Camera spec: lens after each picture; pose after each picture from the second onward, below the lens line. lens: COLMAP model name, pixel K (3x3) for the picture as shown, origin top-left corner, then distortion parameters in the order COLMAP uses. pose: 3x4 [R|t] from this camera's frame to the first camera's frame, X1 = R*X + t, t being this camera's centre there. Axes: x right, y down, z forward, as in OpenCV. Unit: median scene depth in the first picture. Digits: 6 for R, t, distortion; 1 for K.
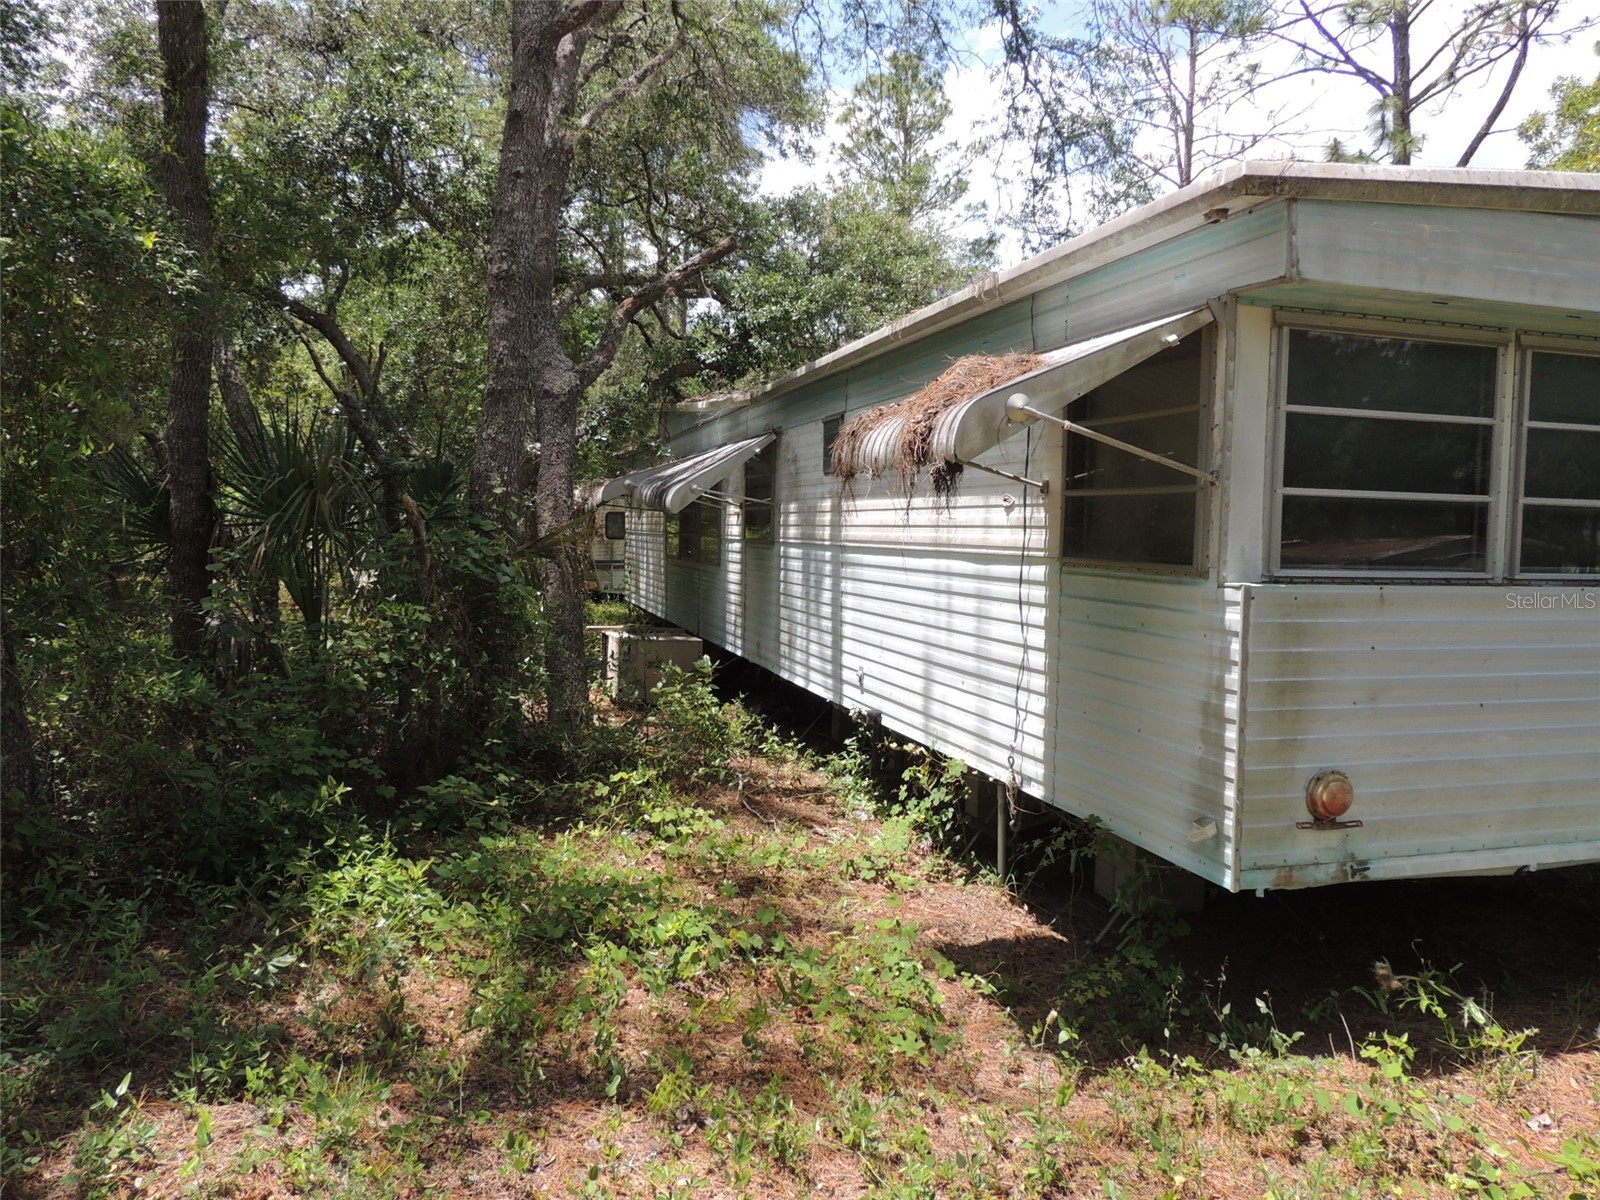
lens RADIAL K [[1128.3, 0, 796.9], [0, 1128.3, 612.1], [0, 0, 1]] dist [-0.021921, -0.002972]
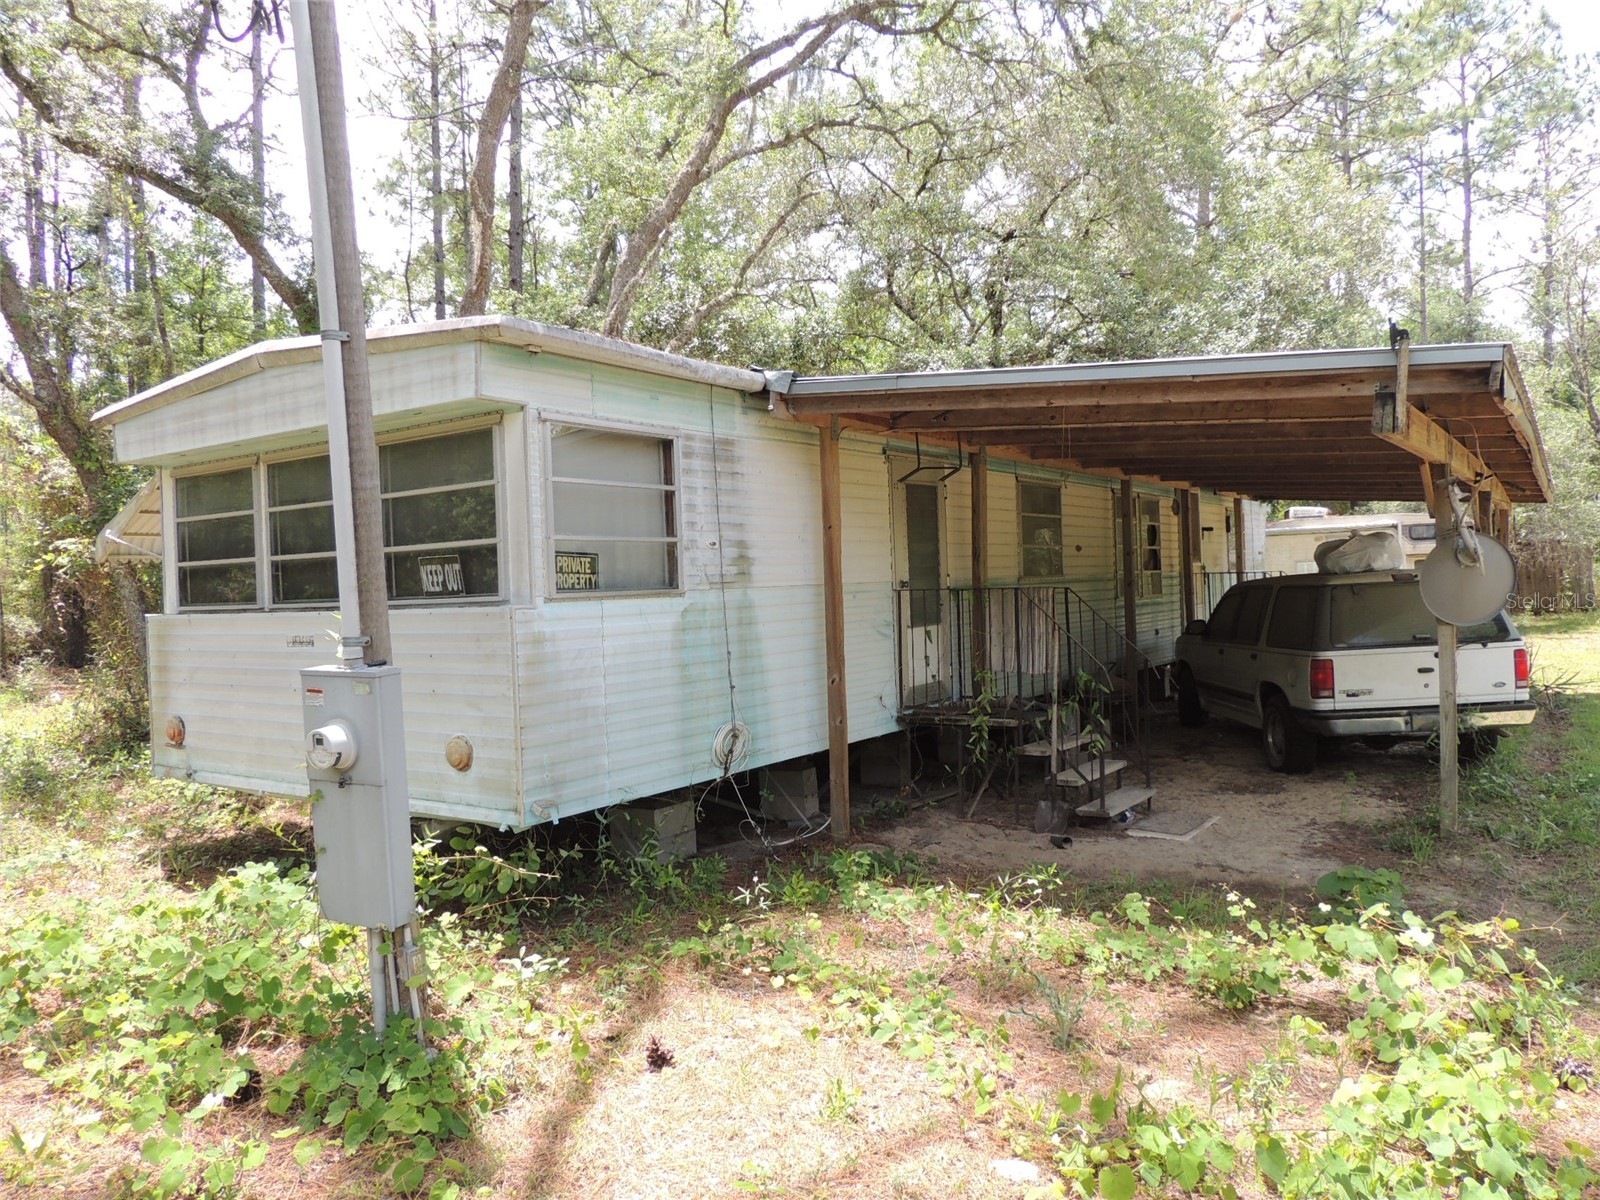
lens RADIAL K [[1128.3, 0, 796.9], [0, 1128.3, 612.1], [0, 0, 1]] dist [-0.021921, -0.002972]
pose [[0.614882, -0.016533, -0.788446, 2.374839], [-0.005078, 0.999676, -0.024922, 0.012416], [0.788603, 0.019328, 0.614599, 0.608020]]
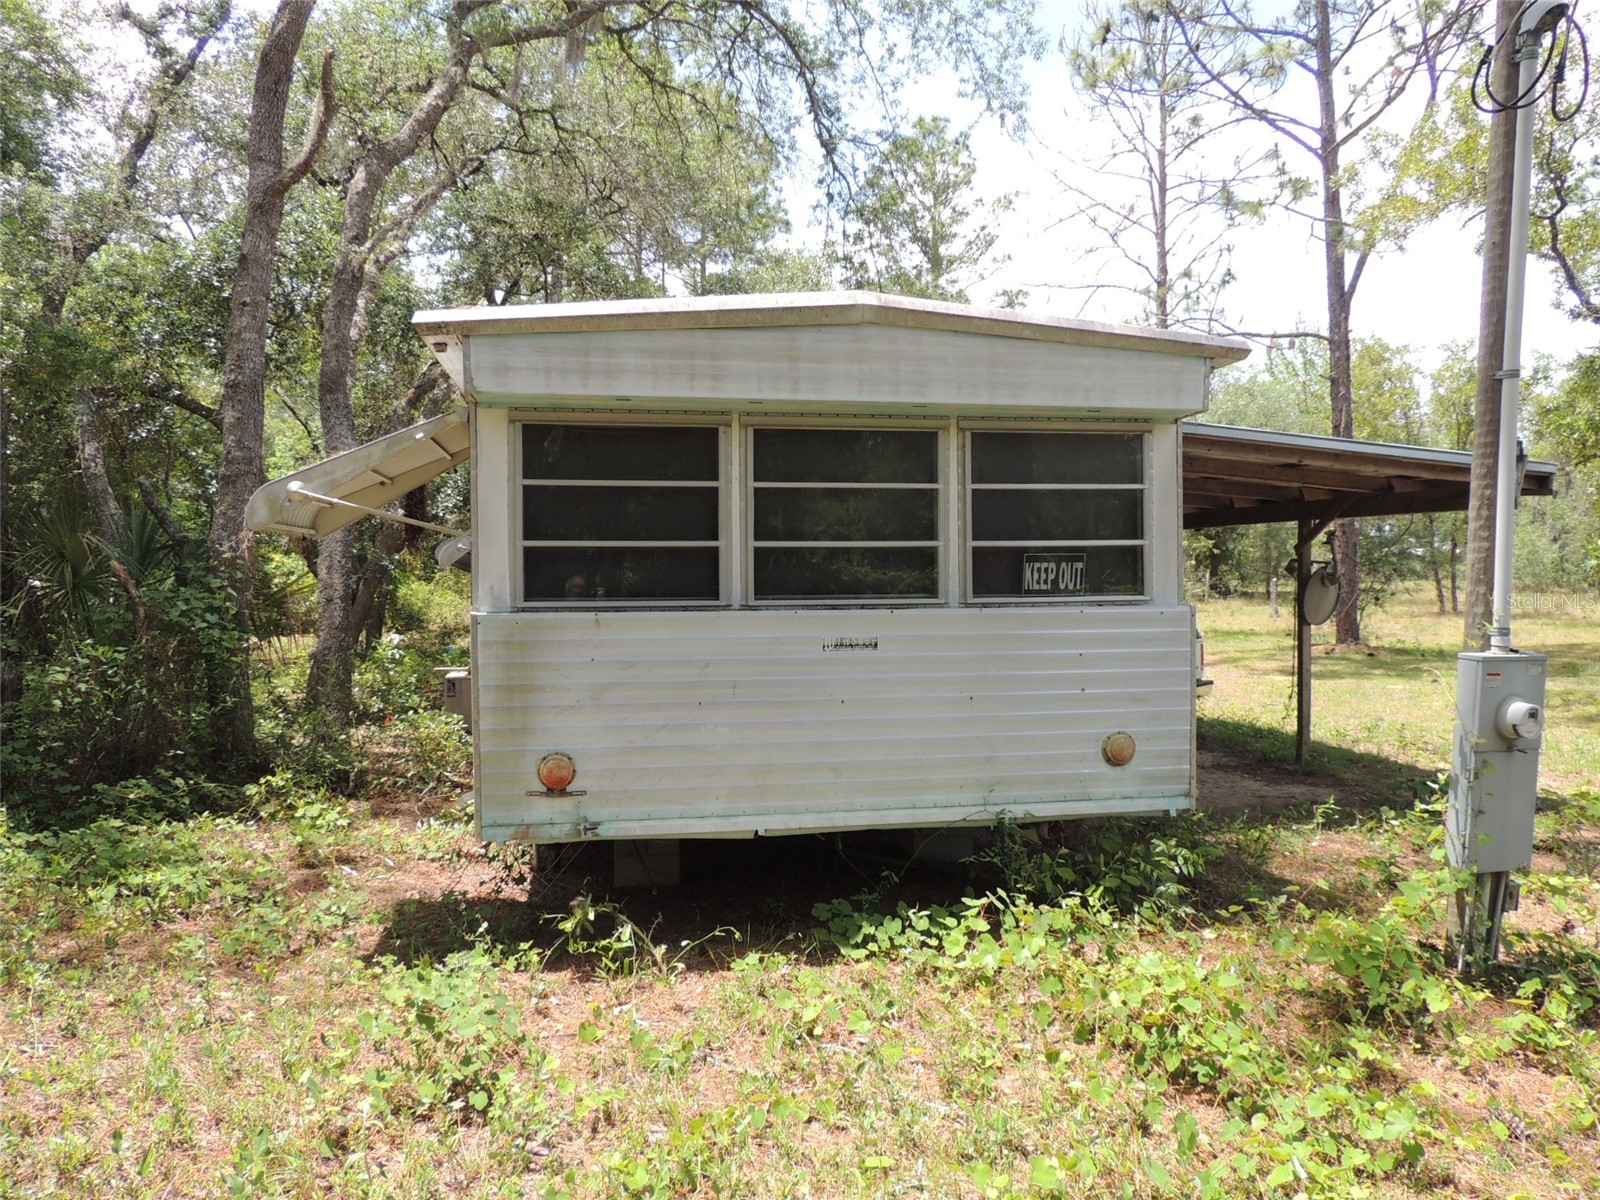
lens RADIAL K [[1149.7, 0, 804.8], [0, 1149.7, 604.0], [0, 0, 1]] dist [-0.013914, -0.000386]
pose [[0.993130, -0.022341, -0.114863, 0.858693], [0.016045, 0.998333, -0.055448, 0.043655], [0.115910, 0.053224, 0.991833, -0.298097]]
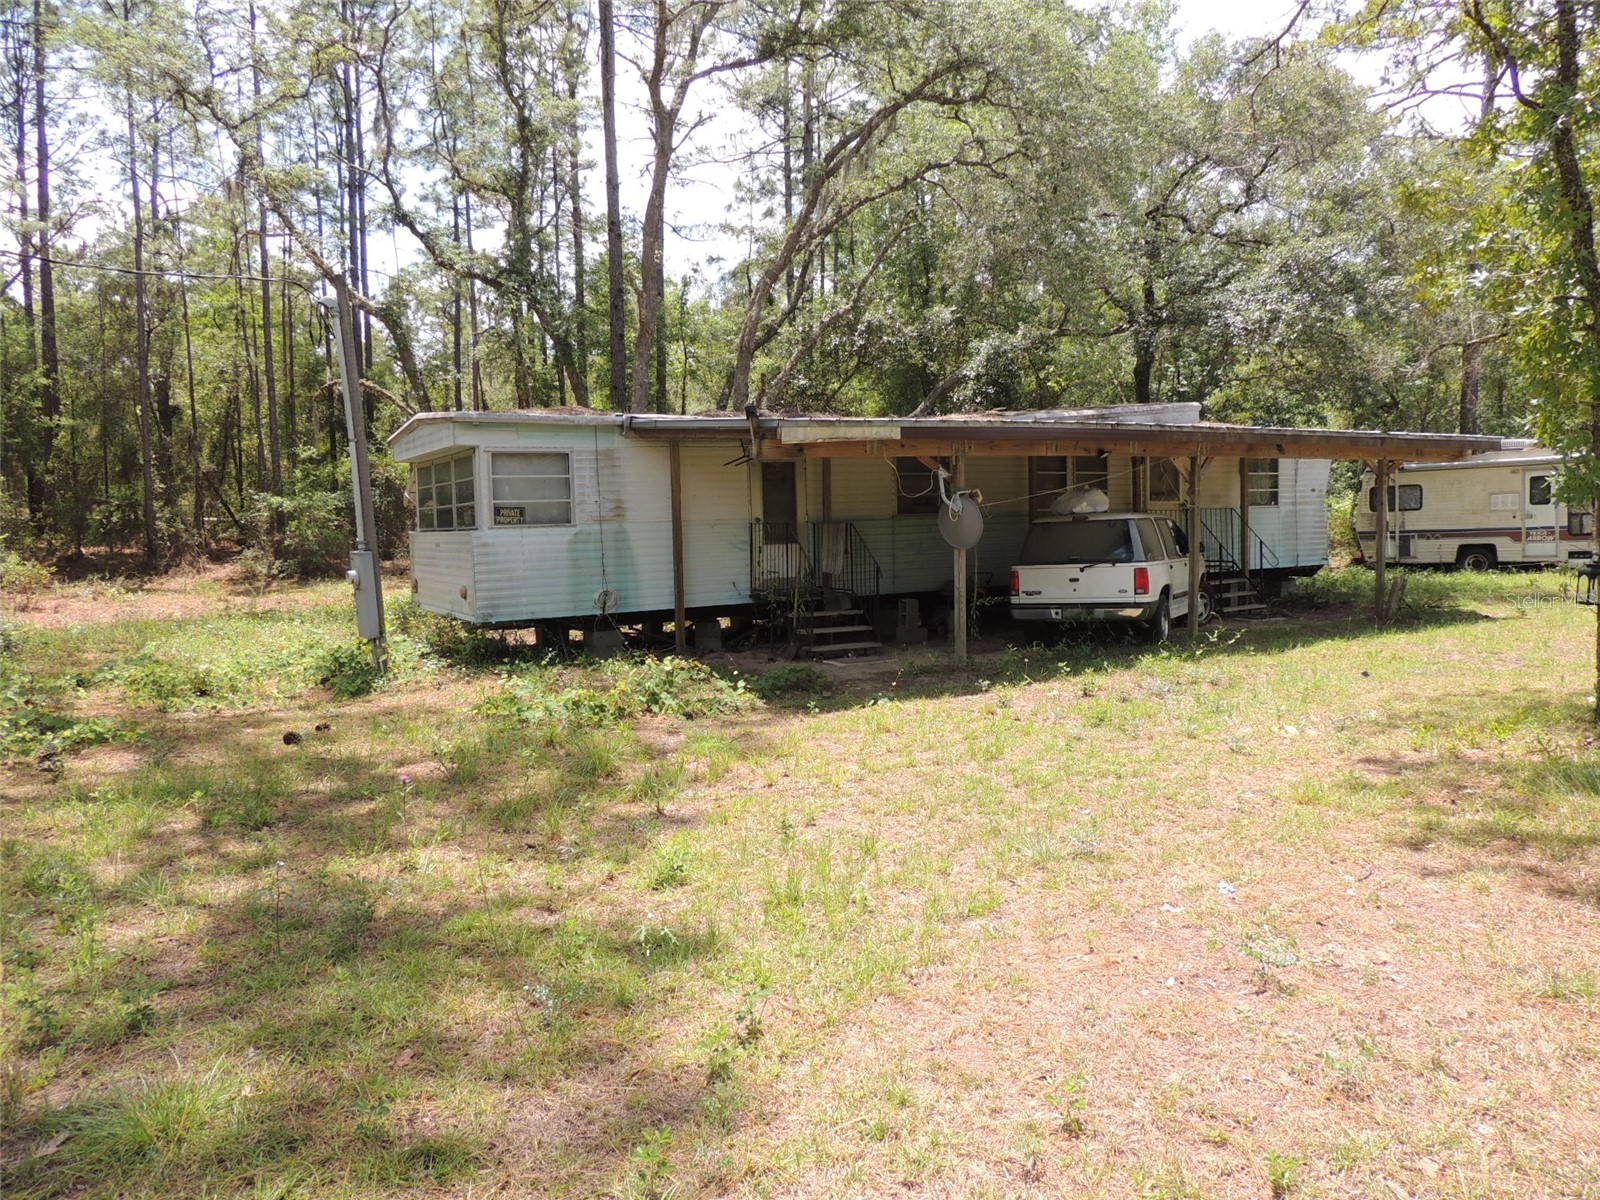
lens RADIAL K [[1149.7, 0, 804.8], [0, 1149.7, 604.0], [0, 0, 1]] dist [-0.013914, -0.000386]
pose [[0.219394, 0.049314, -0.974389, 4.414369], [-0.030319, 0.998584, 0.043712, 0.011472], [0.975165, 0.019952, 0.220579, 1.328998]]
